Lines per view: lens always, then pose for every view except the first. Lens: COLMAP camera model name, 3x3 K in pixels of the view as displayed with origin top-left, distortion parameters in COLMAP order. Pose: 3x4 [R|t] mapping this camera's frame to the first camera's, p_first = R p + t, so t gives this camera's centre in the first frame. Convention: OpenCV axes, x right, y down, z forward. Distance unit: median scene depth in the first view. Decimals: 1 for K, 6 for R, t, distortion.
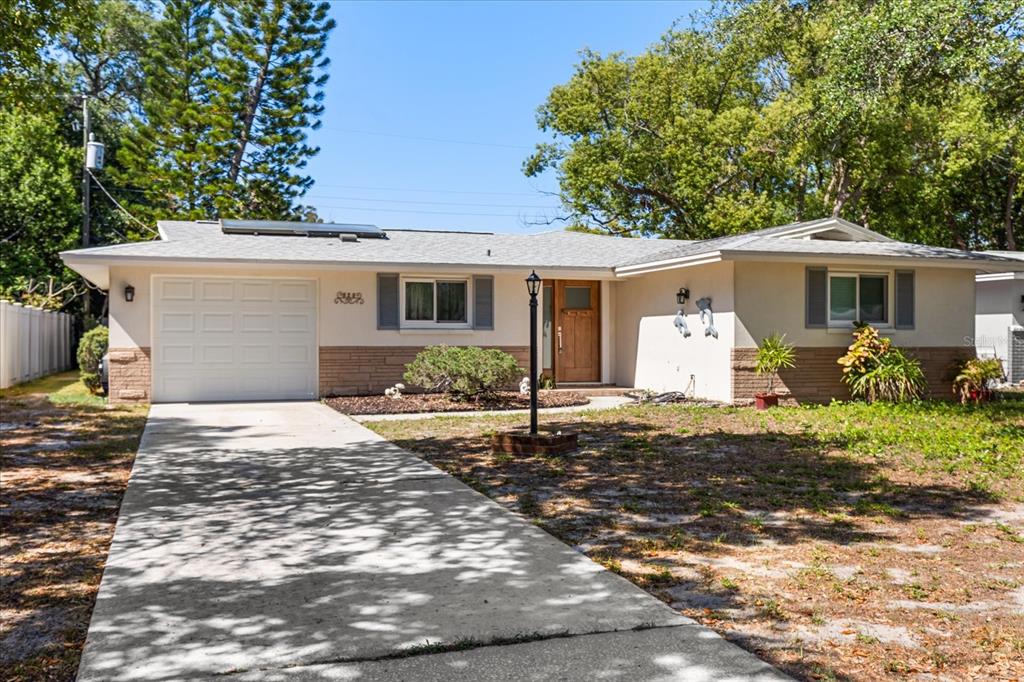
lens RADIAL K [[993.4, 0, 512.0], [0, 993.4, 341.0], [0, 0, 1]] dist [0.029354, -0.000022]
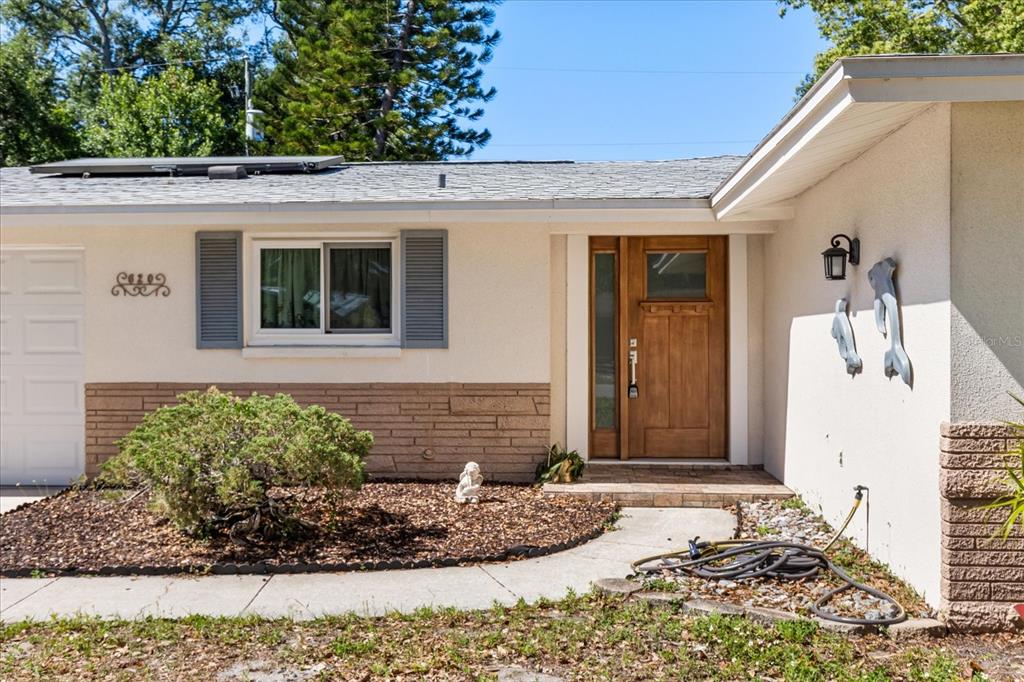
lens RADIAL K [[1013.0, 0, 512.0], [0, 1013.0, 341.0], [0, 0, 1]] dist [-0.001663, 0.000499]
pose [[0.930541, -0.000403, -0.366187, 0.182393], [0.001196, 0.999997, 0.001939, -0.015512], [0.366185, -0.002242, 0.930539, 0.584876]]
